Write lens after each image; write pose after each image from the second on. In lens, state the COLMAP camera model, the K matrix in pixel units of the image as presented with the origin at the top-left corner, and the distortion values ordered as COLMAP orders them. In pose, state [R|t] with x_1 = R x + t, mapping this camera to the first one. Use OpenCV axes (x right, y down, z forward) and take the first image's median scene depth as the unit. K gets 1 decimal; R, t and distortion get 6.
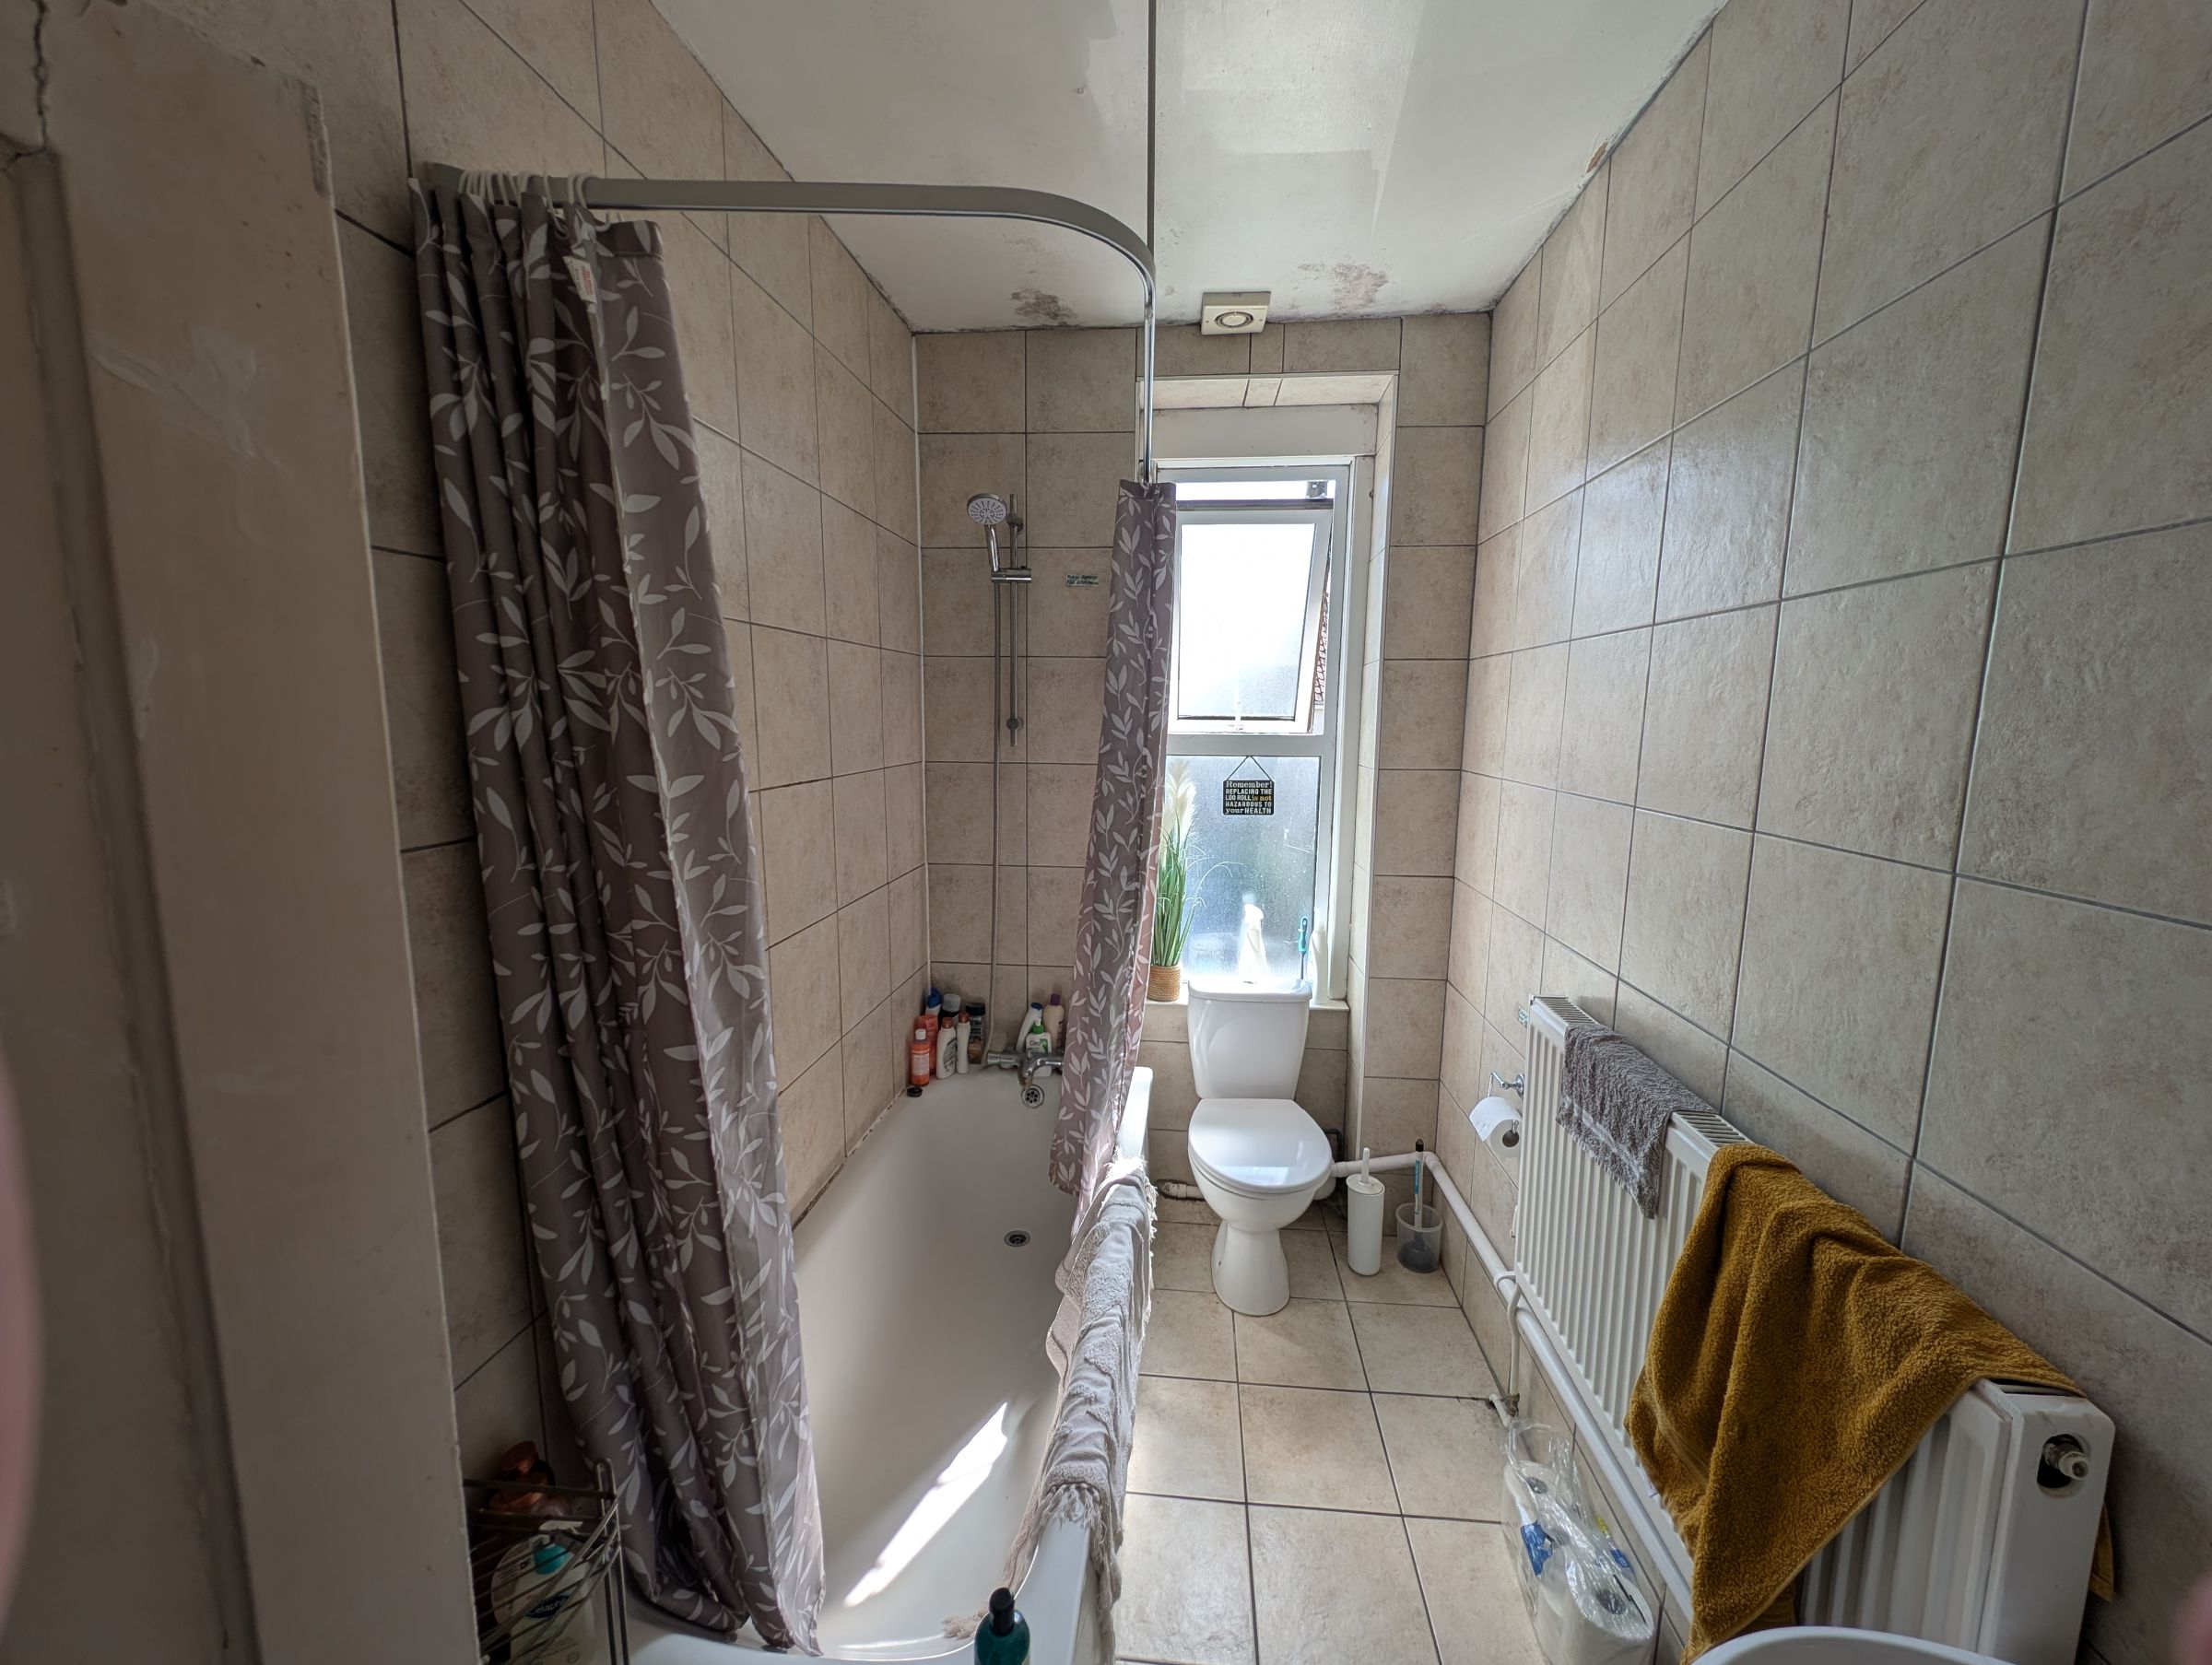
lens RADIAL K [[829.4, 0, 1115.1], [0, 829.4, 823.6], [0, 0, 1]] dist [-0.002135, -0.000304]
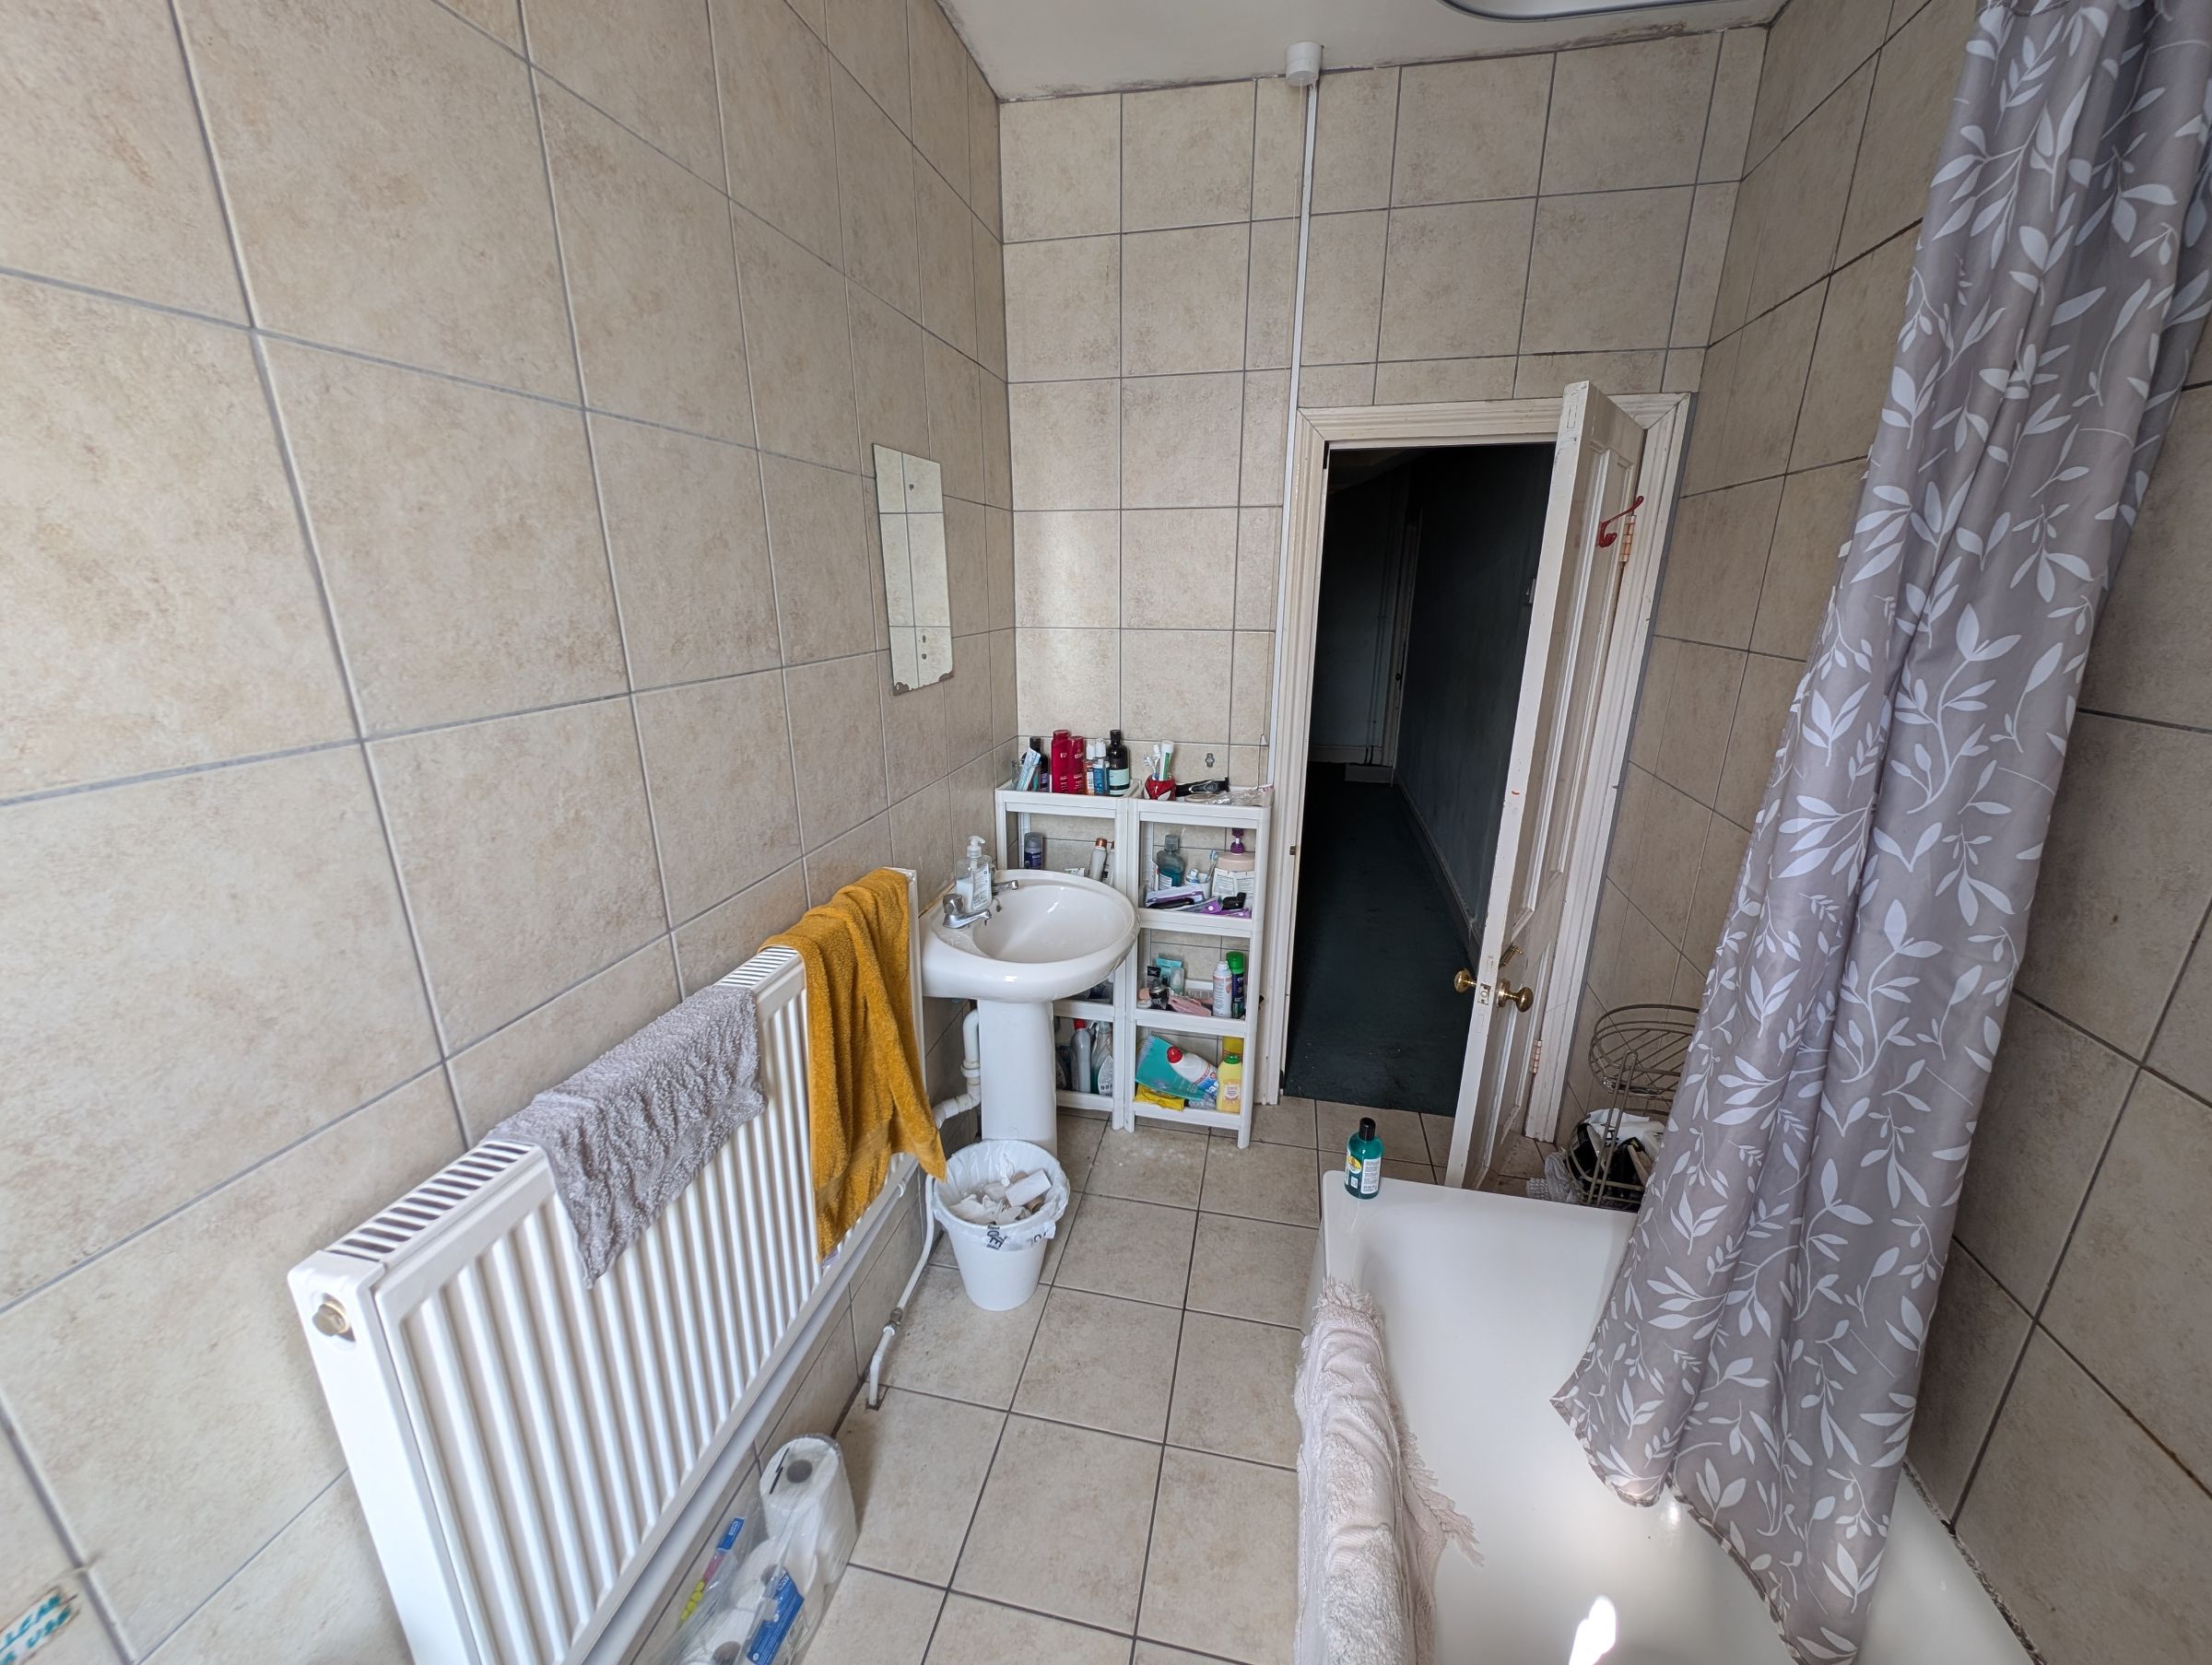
lens RADIAL K [[829.4, 0, 1113.1], [0, 829.4, 823.9], [0, 0, 1]] dist [-0.002135, -0.000304]
pose [[-0.993004, -0.046008, 0.108749, 0.200147], [0.002273, 0.913354, 0.407160, -0.258095], [-0.118059, 0.404559, -0.906860, 2.111333]]
